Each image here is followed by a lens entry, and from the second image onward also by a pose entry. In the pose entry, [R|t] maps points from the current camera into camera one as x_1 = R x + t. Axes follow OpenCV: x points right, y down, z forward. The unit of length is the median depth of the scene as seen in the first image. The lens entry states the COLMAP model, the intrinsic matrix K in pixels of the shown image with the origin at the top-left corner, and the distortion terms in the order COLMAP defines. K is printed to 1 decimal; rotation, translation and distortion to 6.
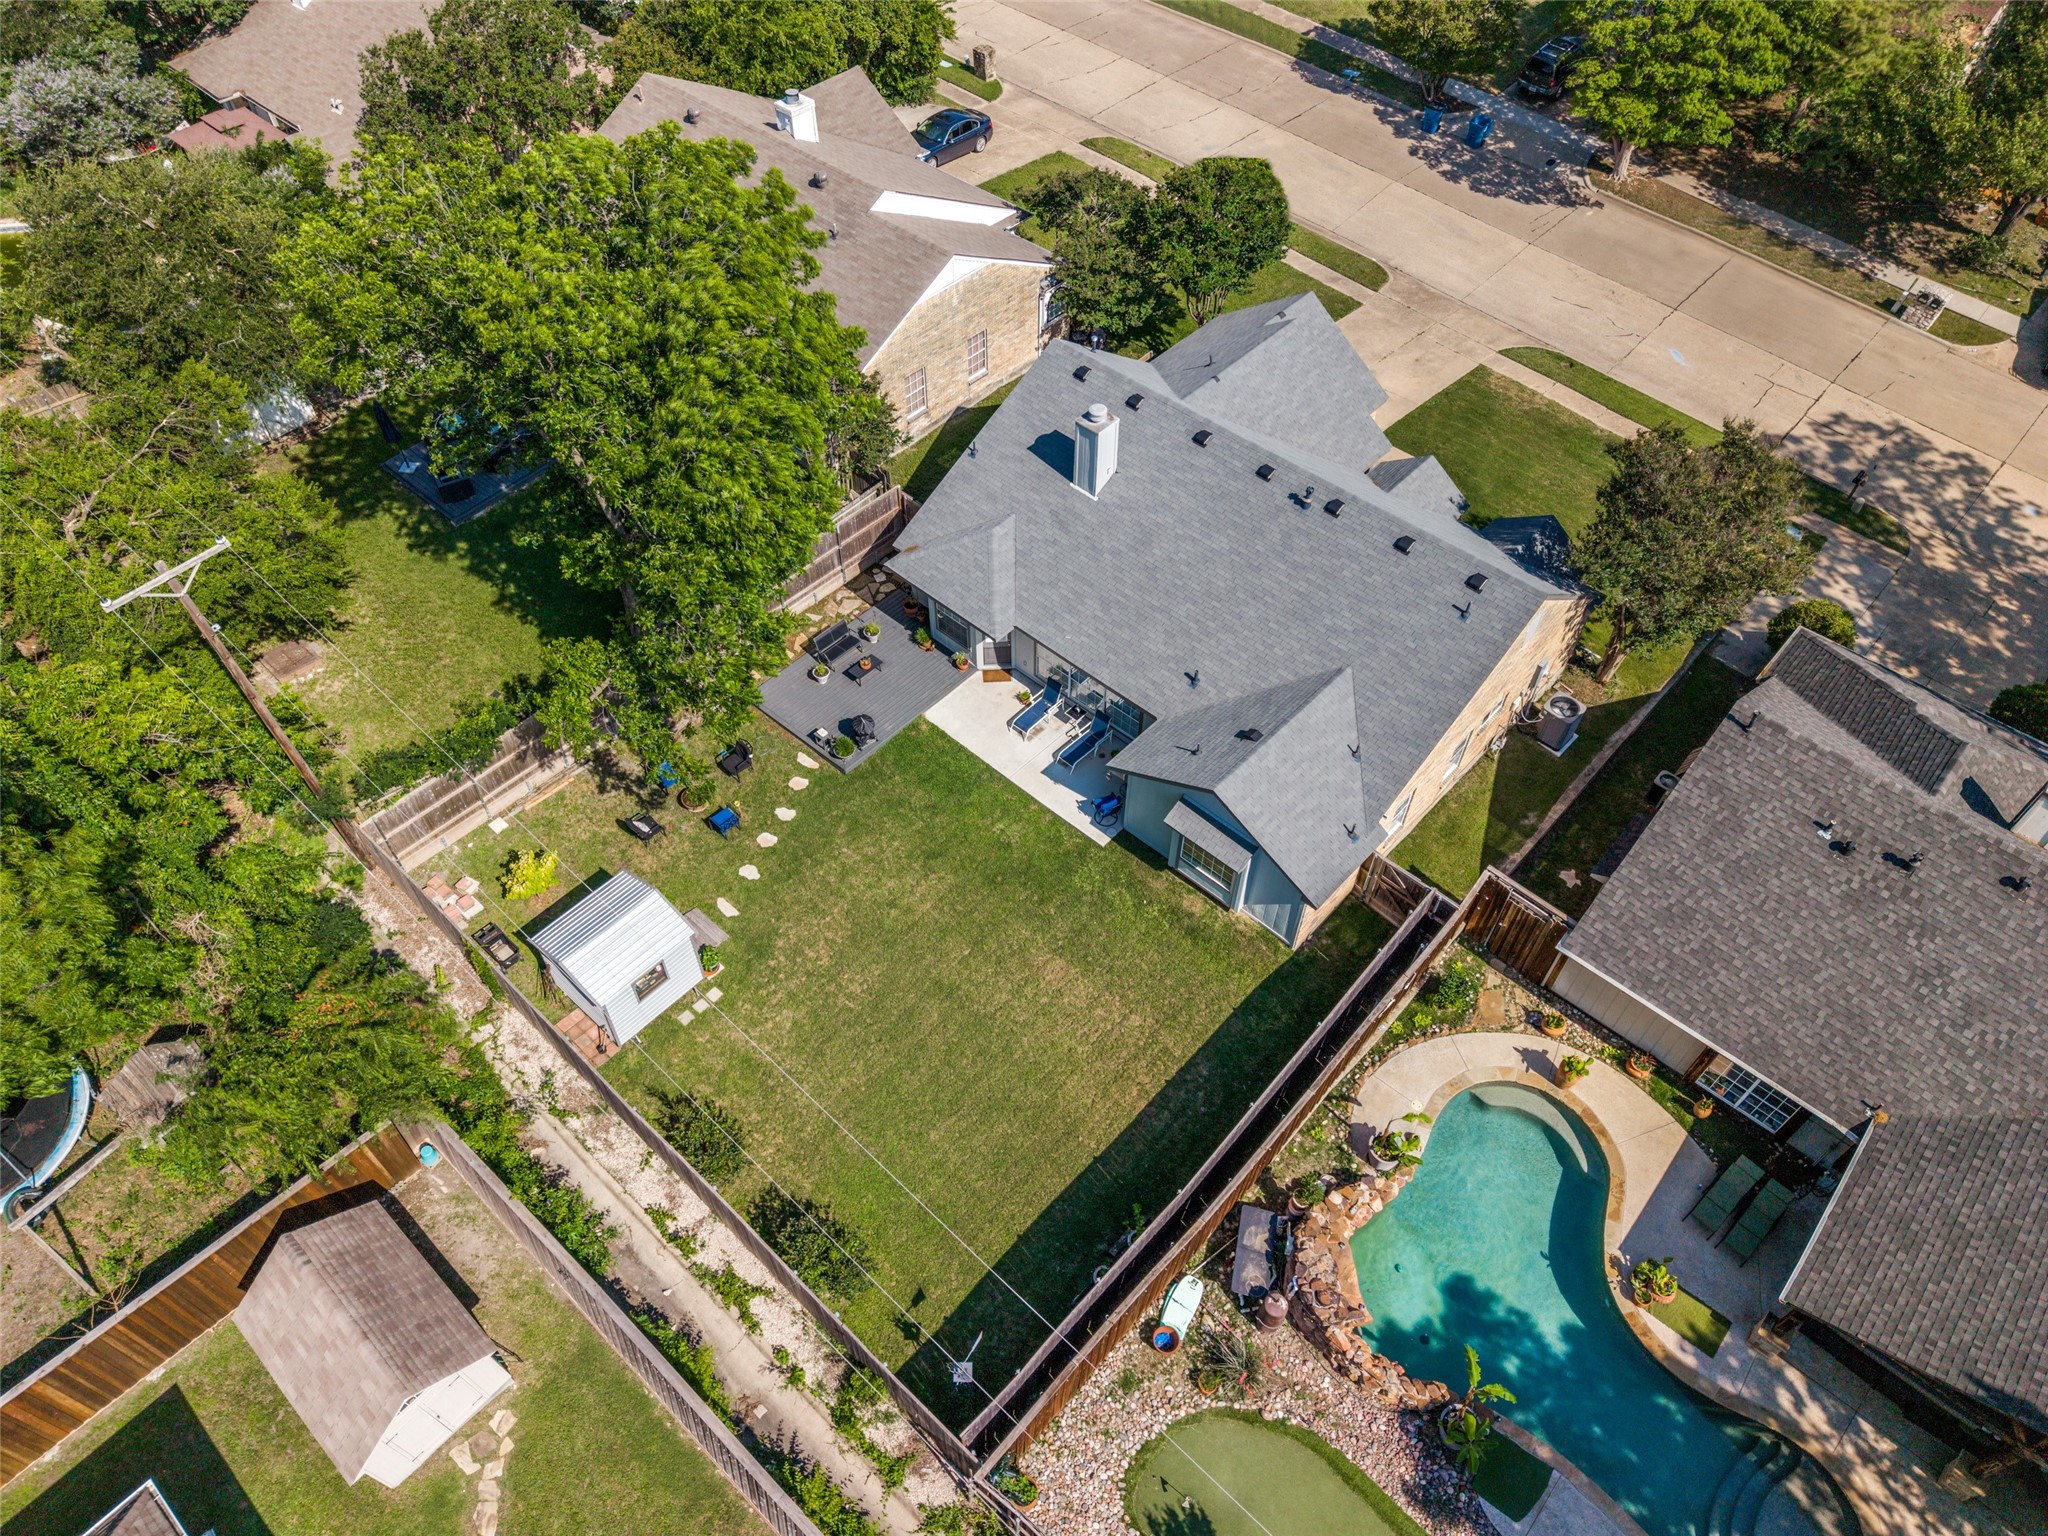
lens RADIAL K [[1362.7, 0, 1016.1], [0, 1362.7, 765.8], [0, 0, 1]] dist [0.082146, -0.096494]
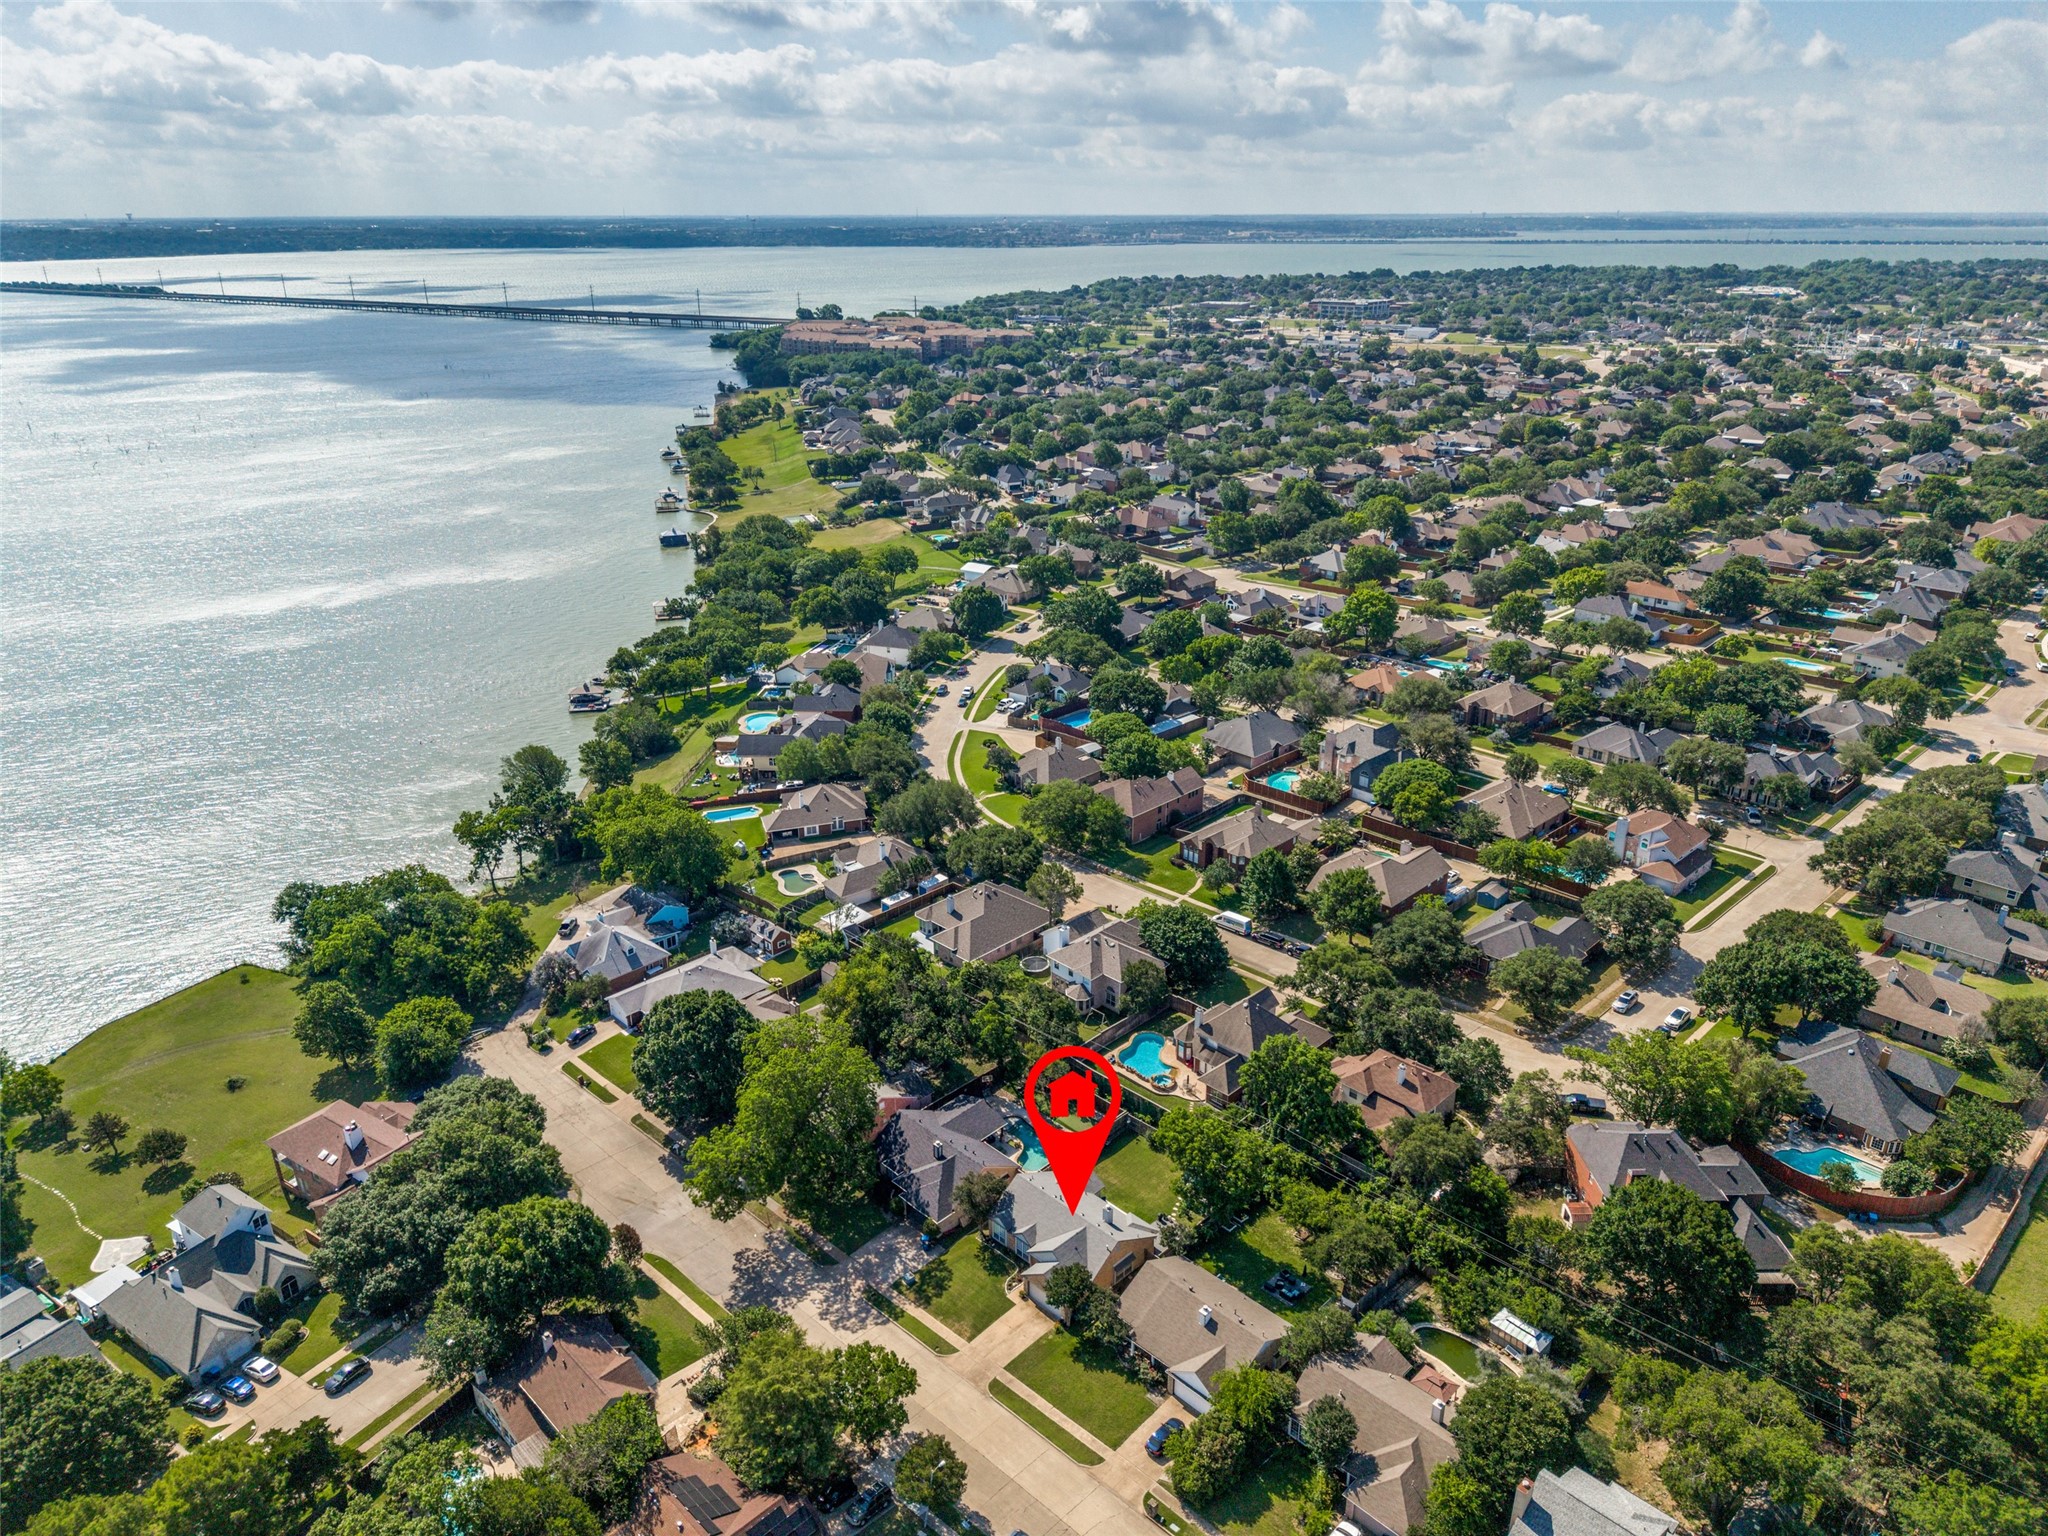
lens RADIAL K [[1362.7, 0, 1016.1], [0, 1362.7, 765.8], [0, 0, 1]] dist [0.082146, -0.096494]
pose [[-0.998867, -0.014937, 0.045178, 0.141552], [0.038502, 0.304195, 0.951831, -3.924342], [-0.027960, 0.952493, -0.303276, 0.819887]]
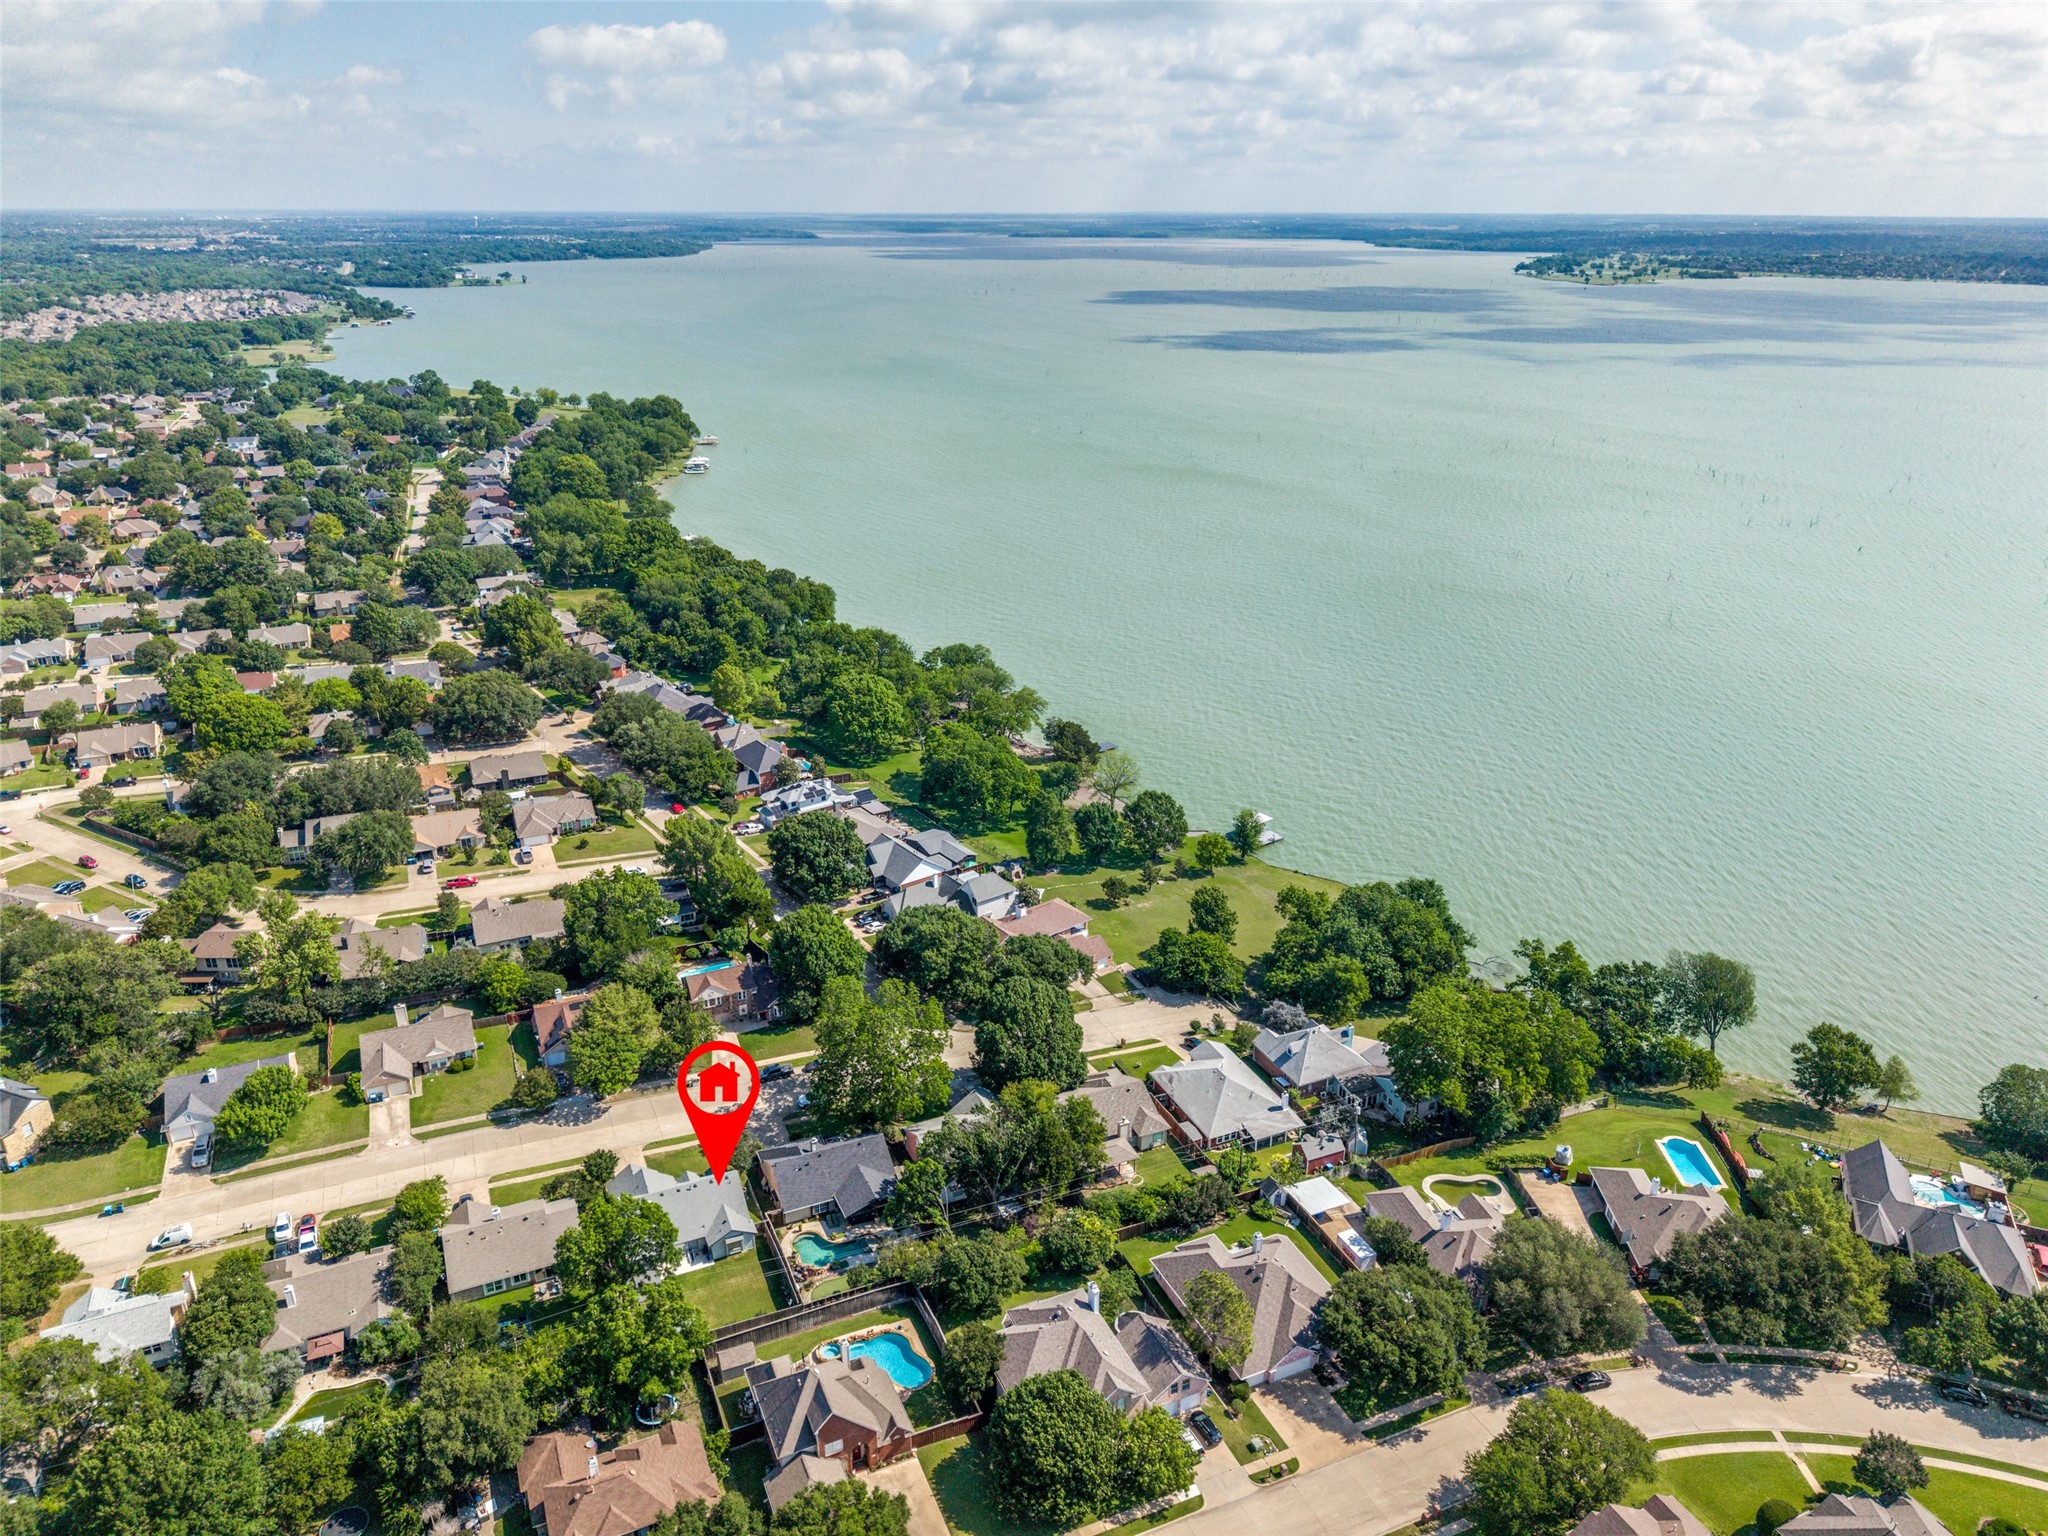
lens RADIAL K [[1362.7, 0, 1016.1], [0, 1362.7, 765.8], [0, 0, 1]] dist [0.082146, -0.096494]
pose [[0.403626, -0.343422, 0.848026, -2.472582], [0.700265, 0.712478, -0.044769, -0.188793], [-0.588825, 0.611913, 0.528061, -2.682548]]
